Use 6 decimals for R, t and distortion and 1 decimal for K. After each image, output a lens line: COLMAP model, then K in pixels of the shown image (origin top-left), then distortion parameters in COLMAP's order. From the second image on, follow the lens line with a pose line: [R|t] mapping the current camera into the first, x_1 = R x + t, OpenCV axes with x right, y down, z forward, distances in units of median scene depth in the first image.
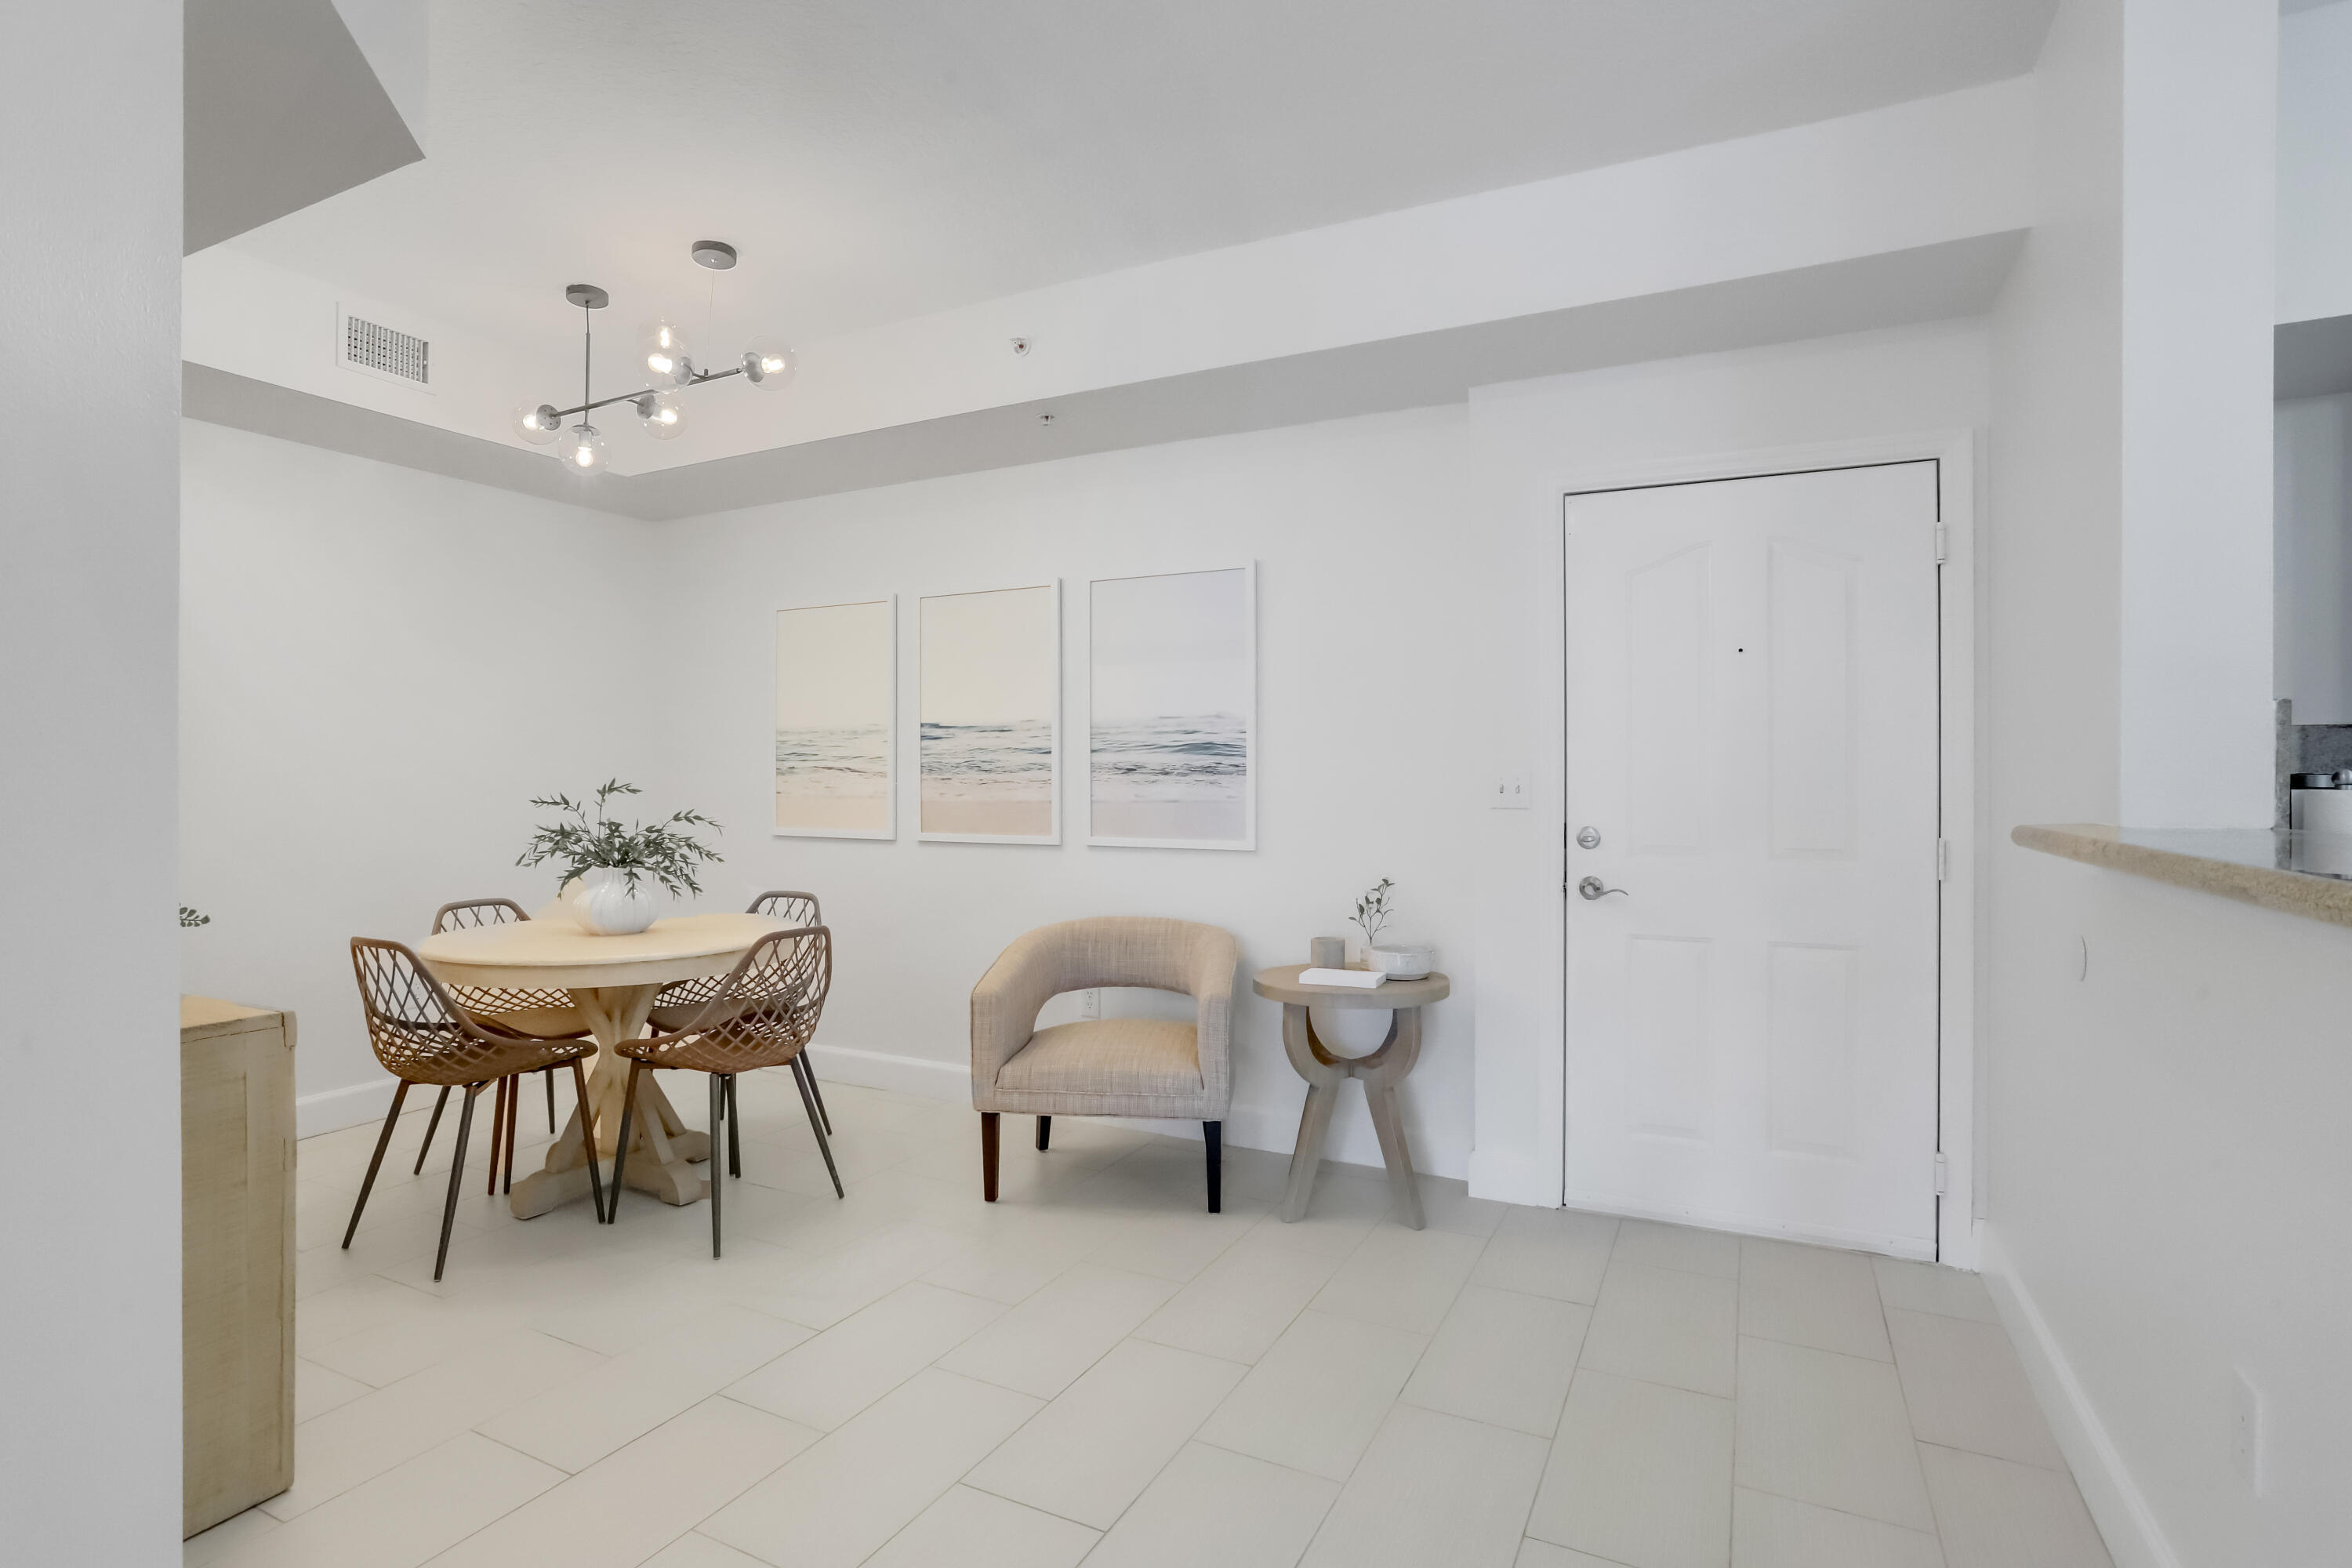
lens RADIAL K [[1167.3, 0, 1181.3], [0, 1167.3, 764.6], [0, 0, 1]] dist [-0.057137, 0.035885]
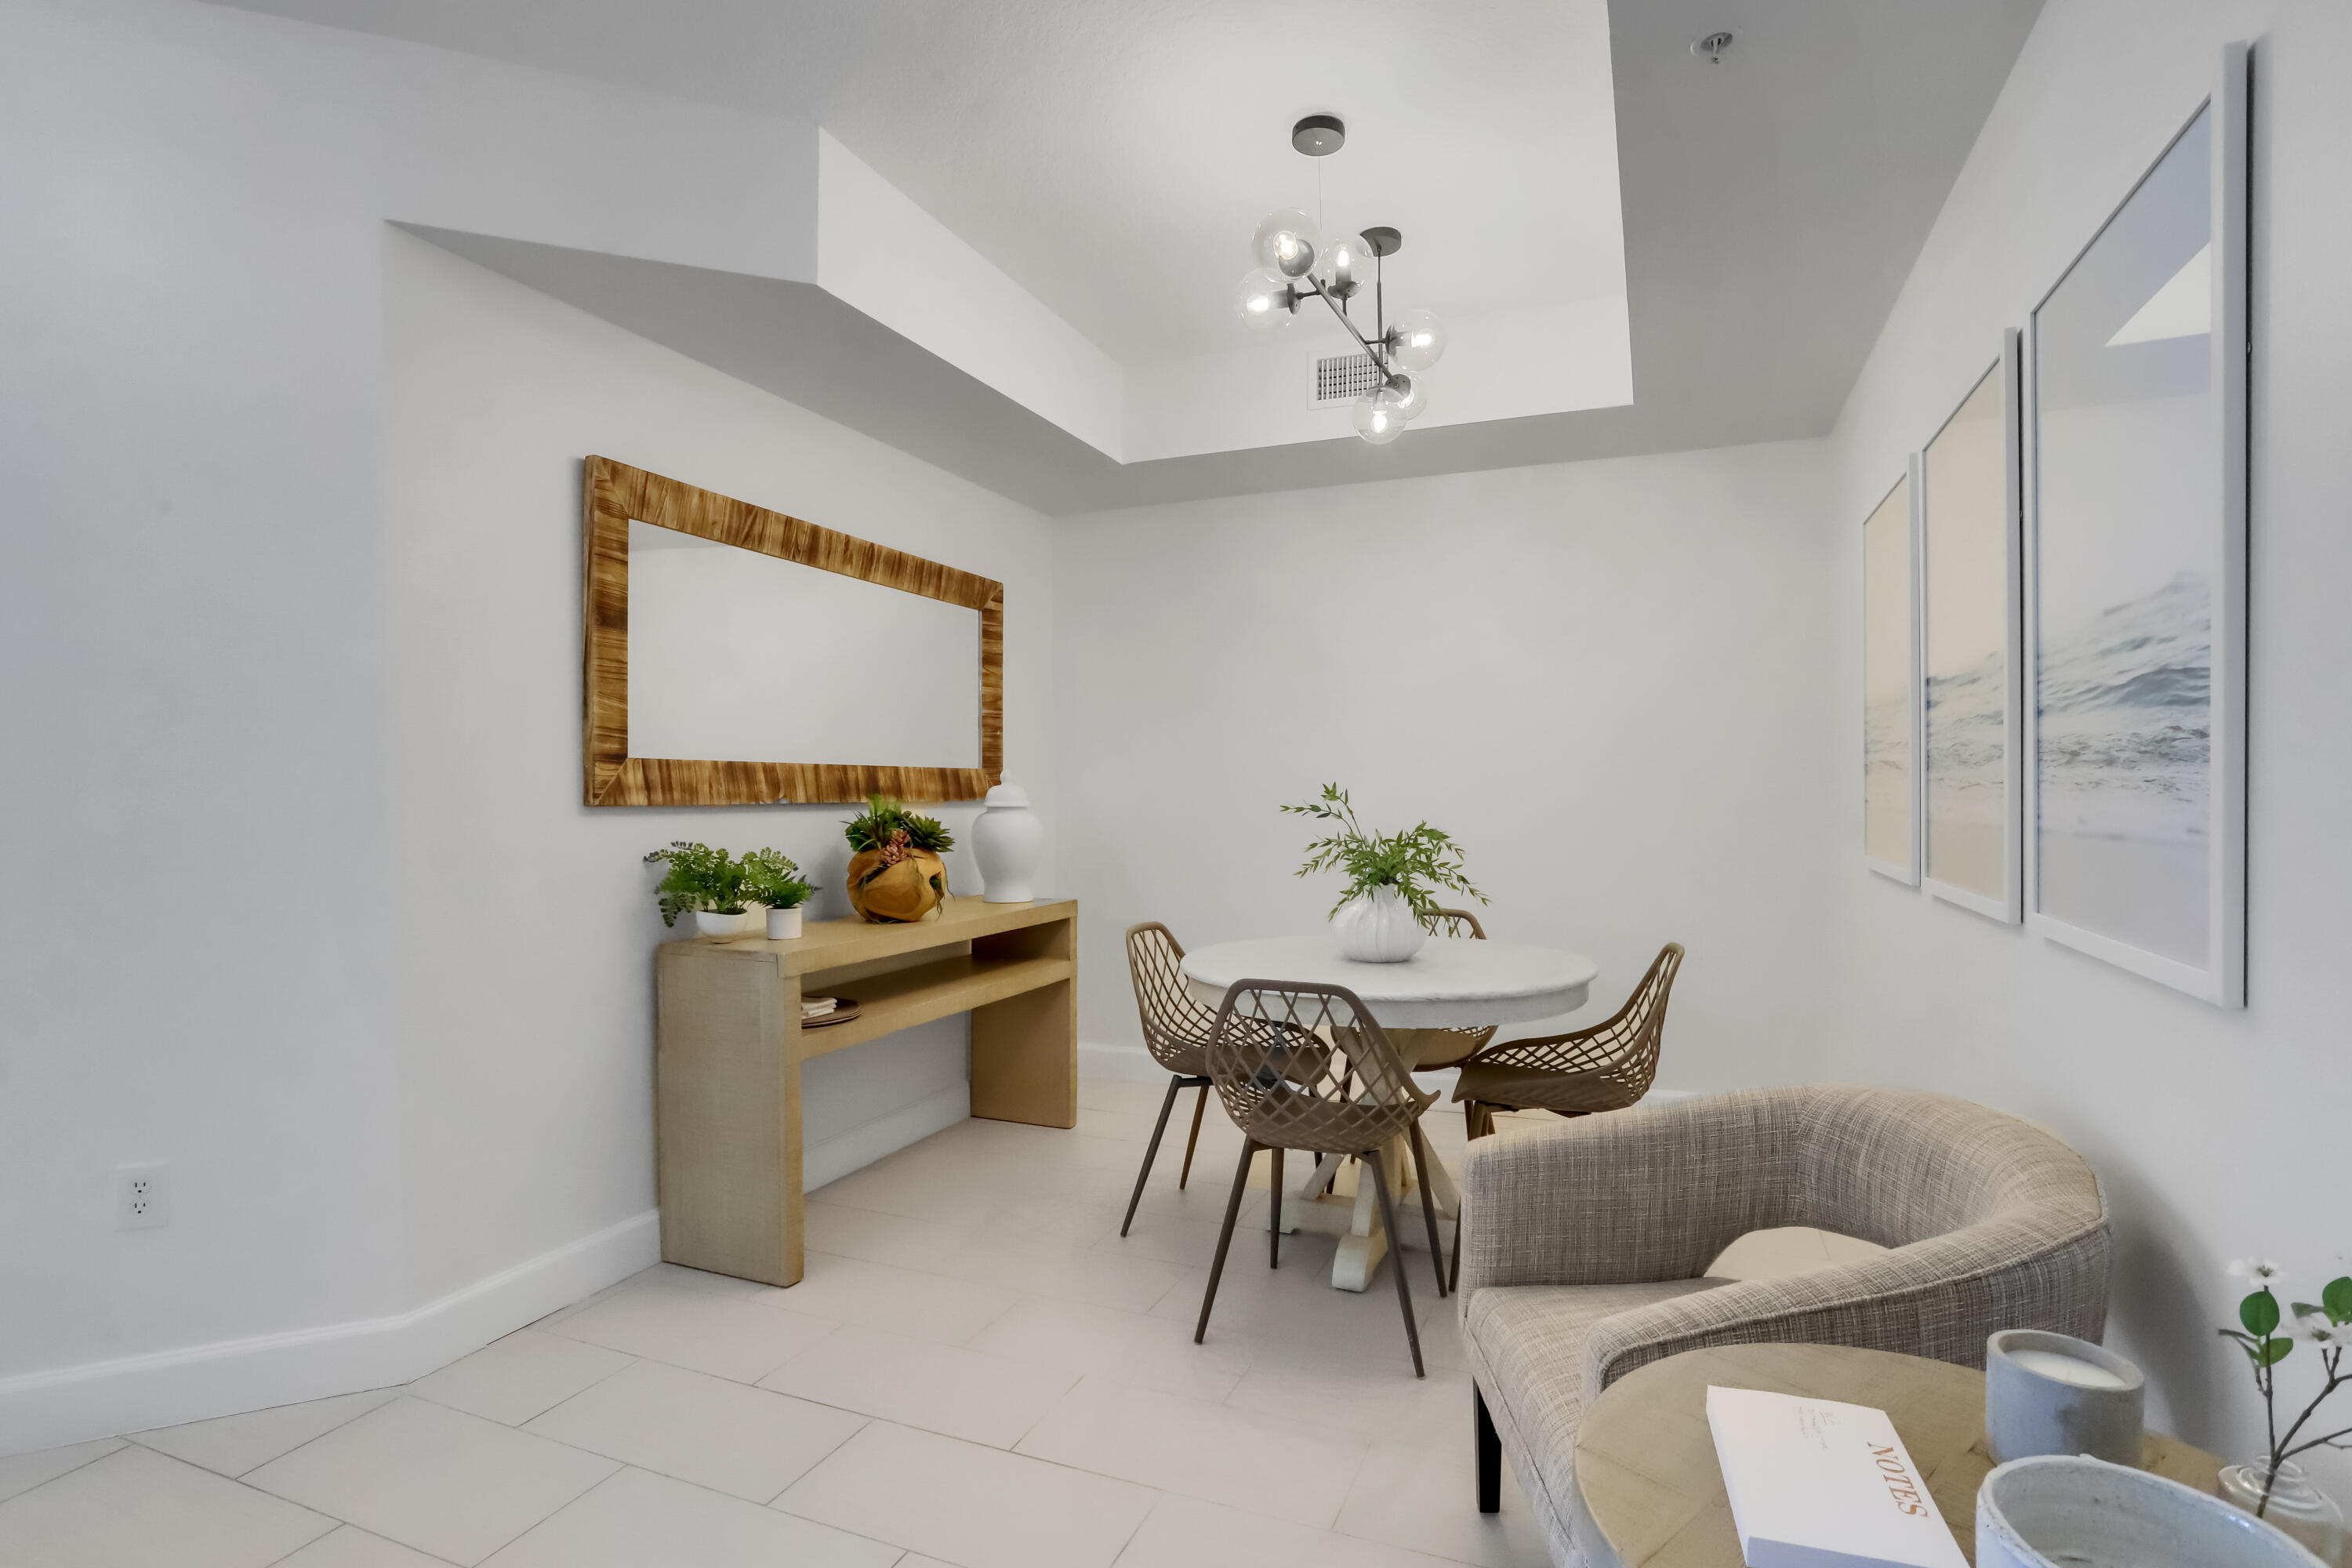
lens RADIAL K [[1167.3, 0, 1181.3], [0, 1167.3, 764.6], [0, 0, 1]] dist [-0.057137, 0.035885]
pose [[0.092175, -0.016746, -0.995602, 0.355901], [0.003294, 0.999858, -0.016513, 0.014568], [0.995737, -0.001757, 0.092217, 0.752660]]
